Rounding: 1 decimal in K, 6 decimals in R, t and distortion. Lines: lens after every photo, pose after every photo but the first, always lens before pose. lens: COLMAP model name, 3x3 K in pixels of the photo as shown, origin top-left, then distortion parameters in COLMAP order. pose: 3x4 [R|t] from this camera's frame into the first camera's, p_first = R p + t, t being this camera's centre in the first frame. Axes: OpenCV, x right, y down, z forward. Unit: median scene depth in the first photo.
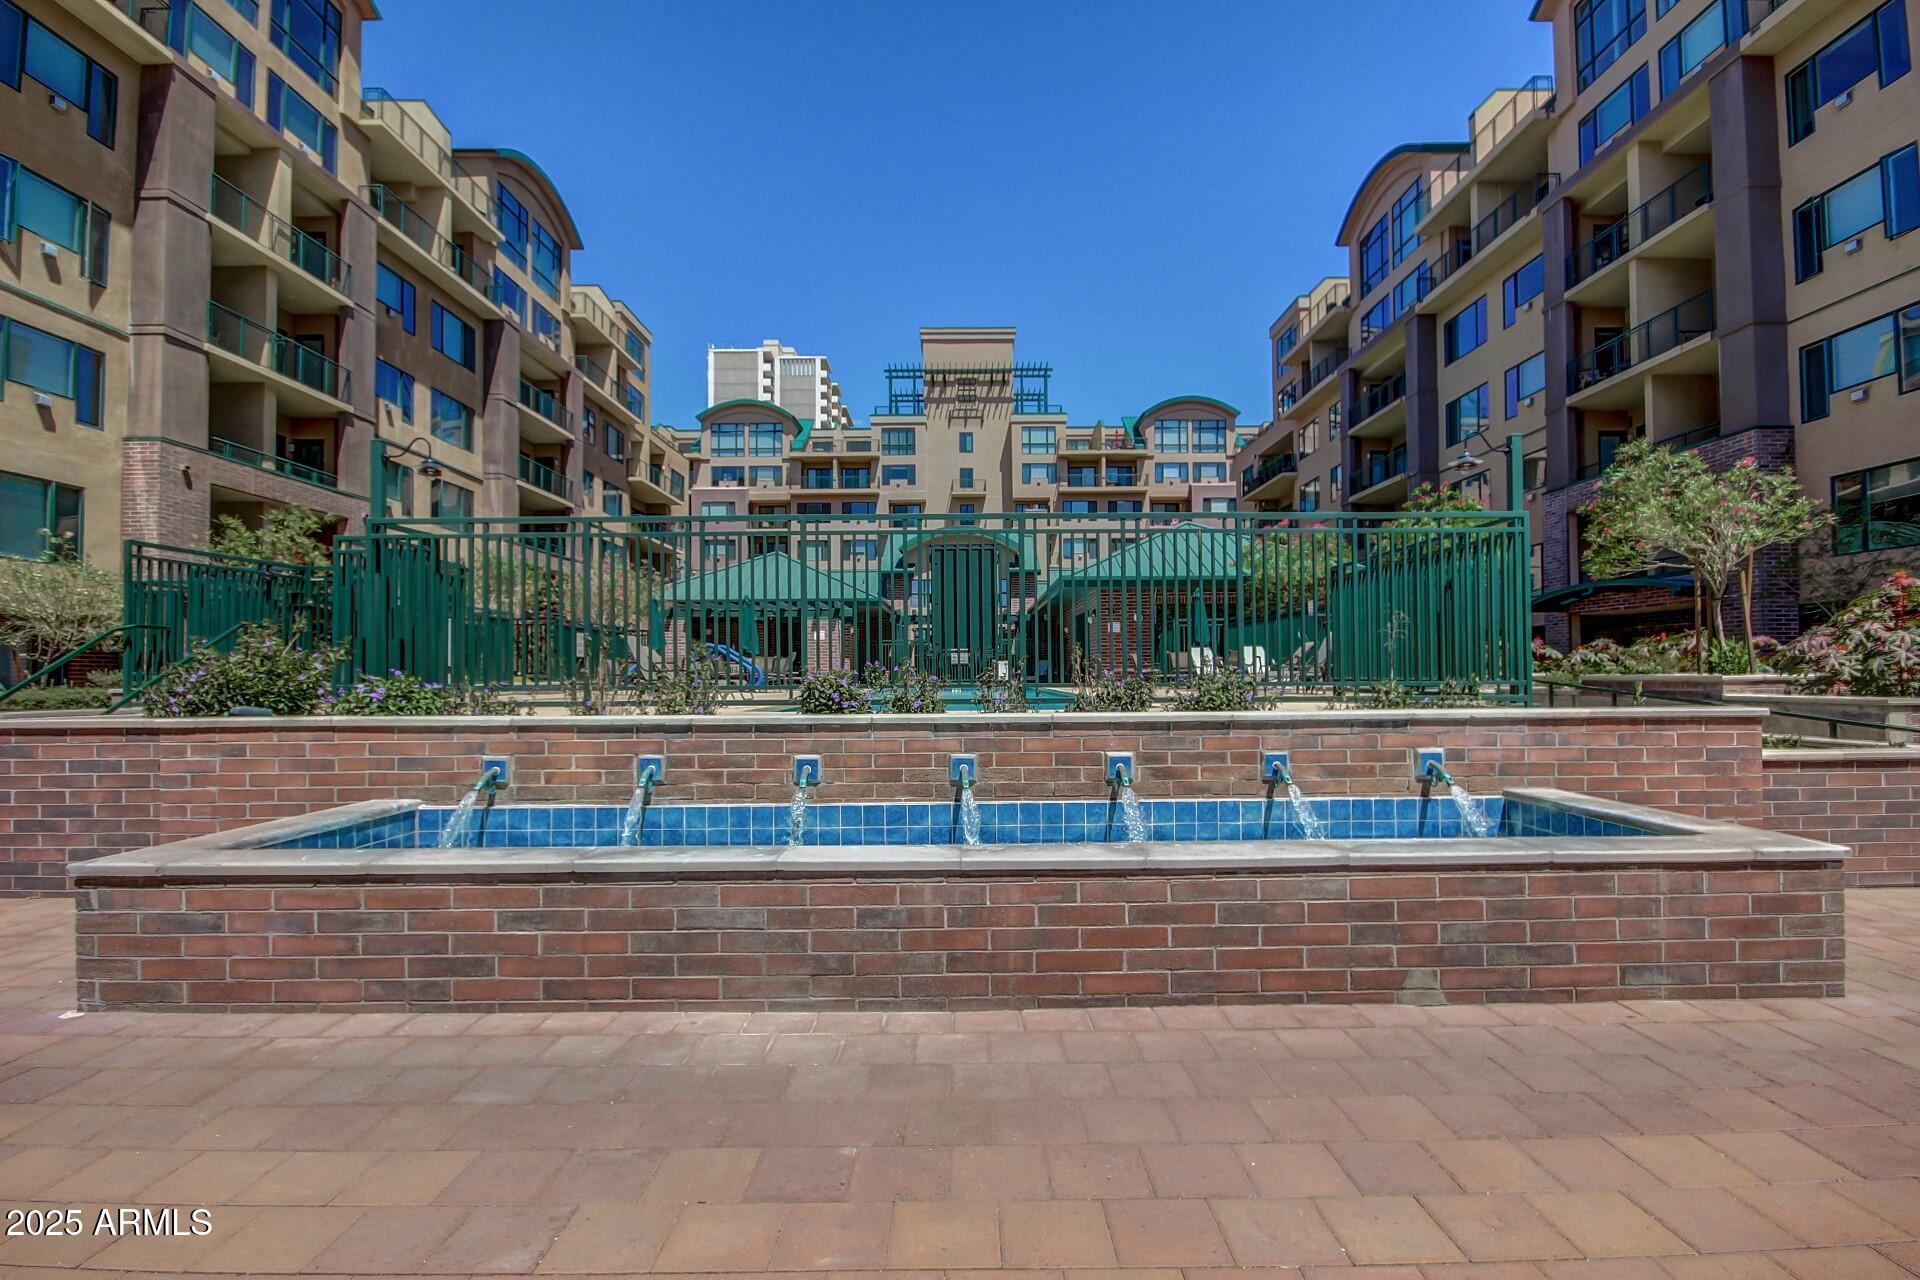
lens RADIAL K [[897.8, 0, 952.9], [0, 897.8, 640.8], [0, 0, 1]] dist [-0.000055, 0.000015]
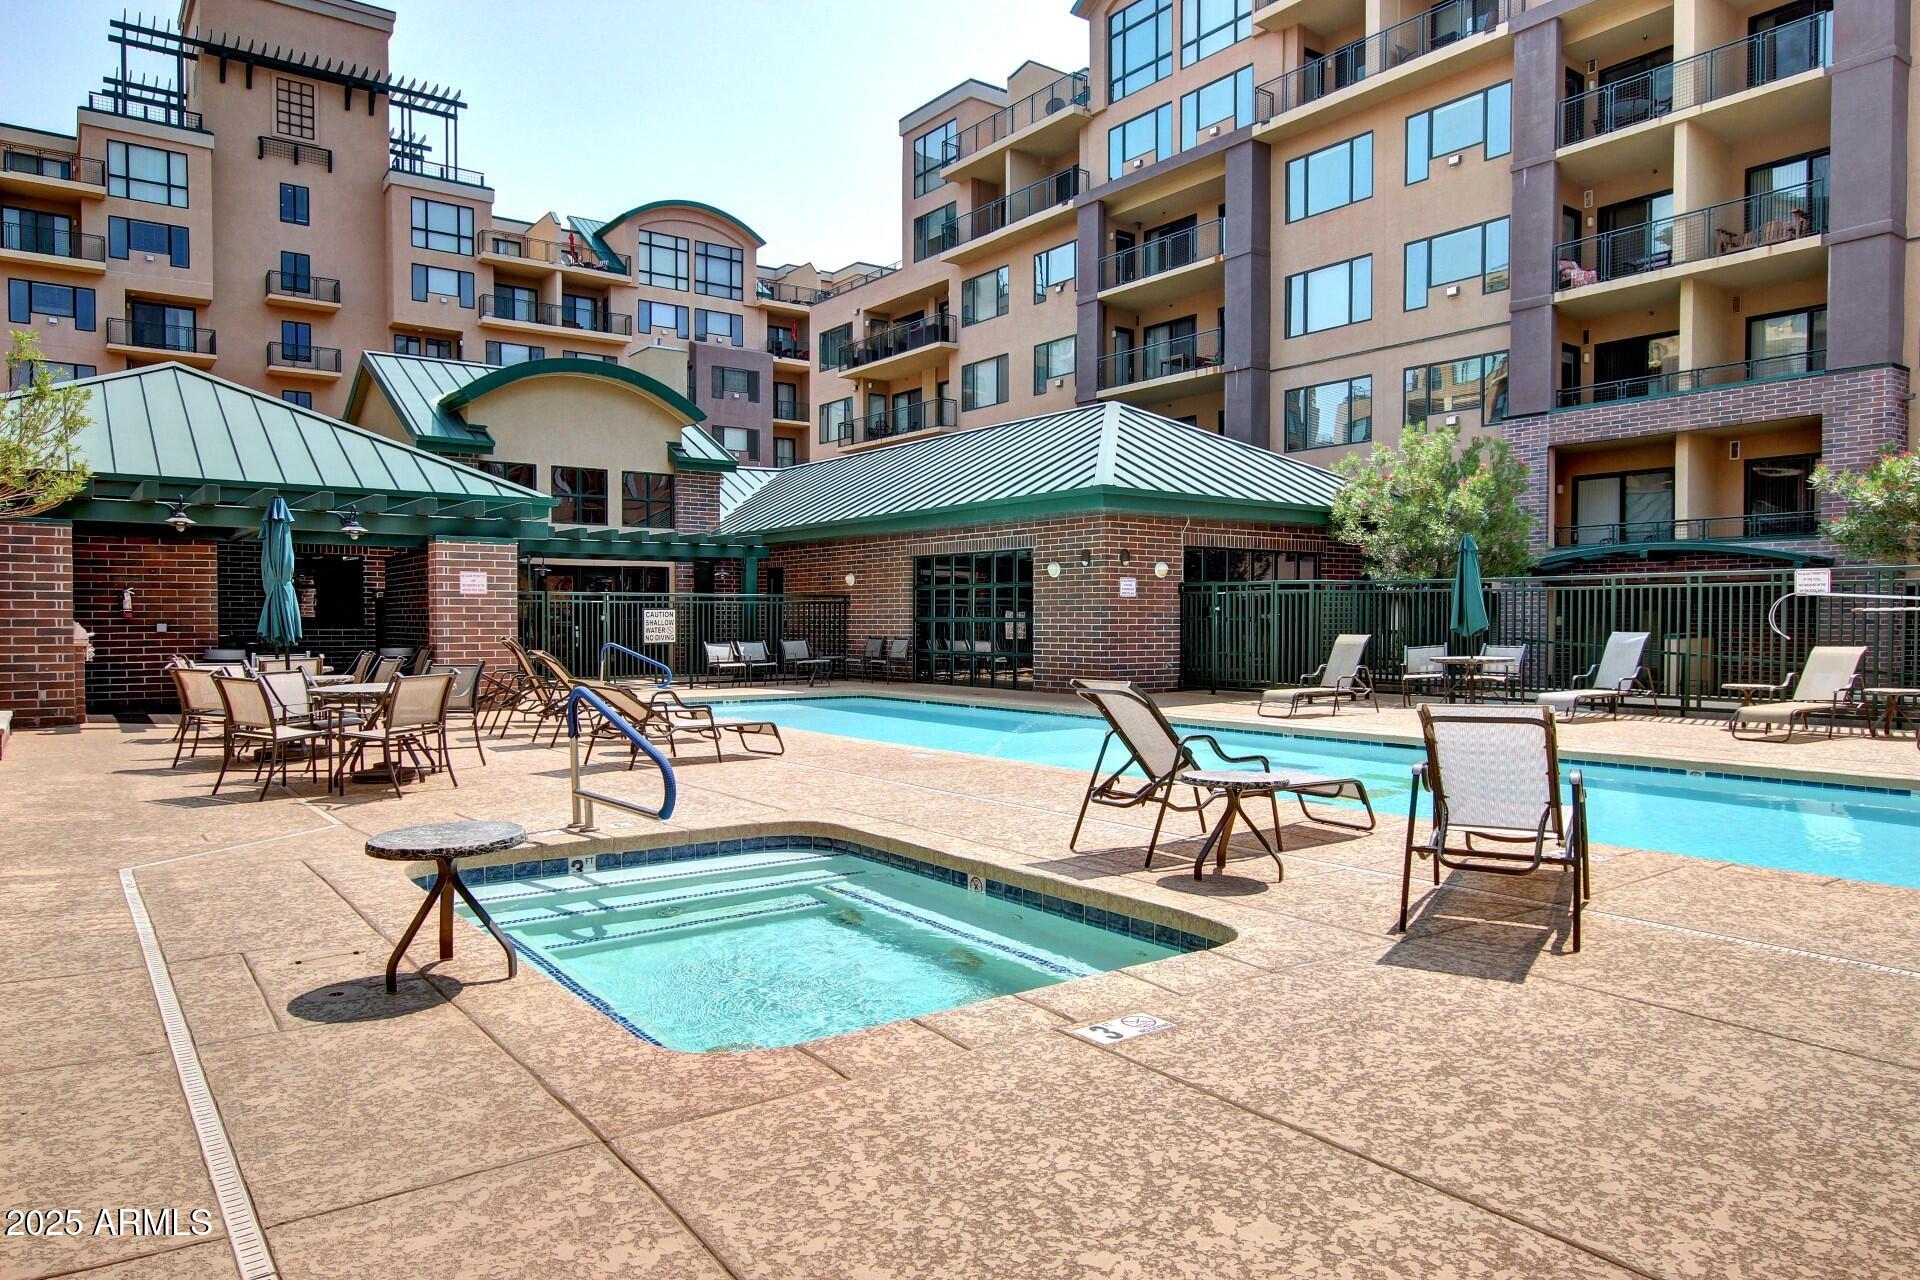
lens RADIAL K [[1273.7, 0, 960.7], [0, 1273.7, 626.0], [0, 0, 1]] dist [-0.007004, 0.002245]
pose [[0.802296, 0.005025, 0.596906, -0.119734], [-0.027956, 0.999184, 0.029163, -0.003839], [-0.596272, -0.040085, 0.801781, 0.154051]]
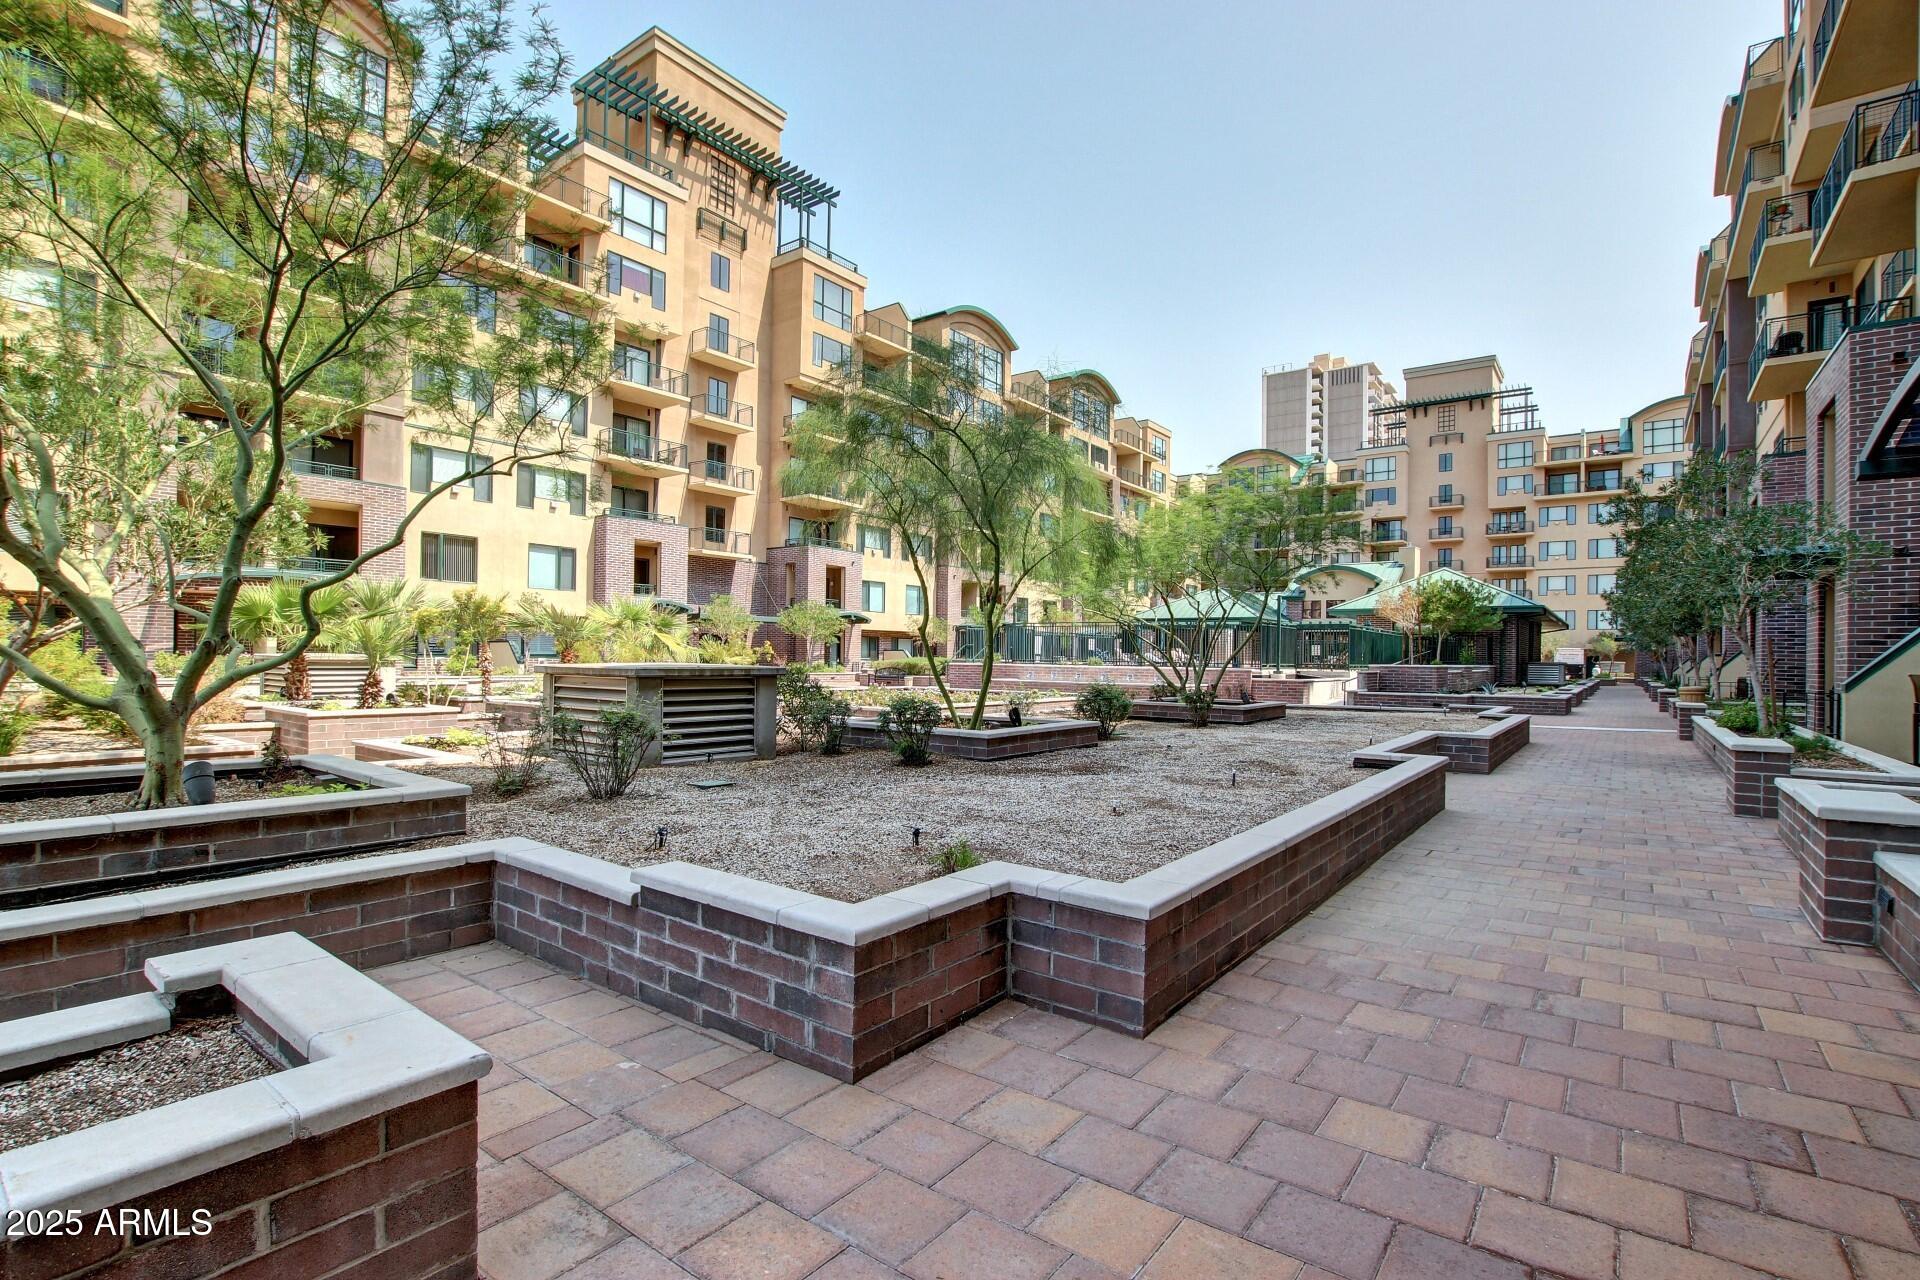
lens RADIAL K [[893.1, 0, 956.1], [0, 893.1, 634.8], [0, 0, 1]] dist [0.001667, -0.002598]
pose [[0.799889, -0.001335, -0.600146, 0.206030], [0.008576, 0.999921, 0.009206, -0.014640], [0.600087, -0.012511, 0.799837, -0.313018]]
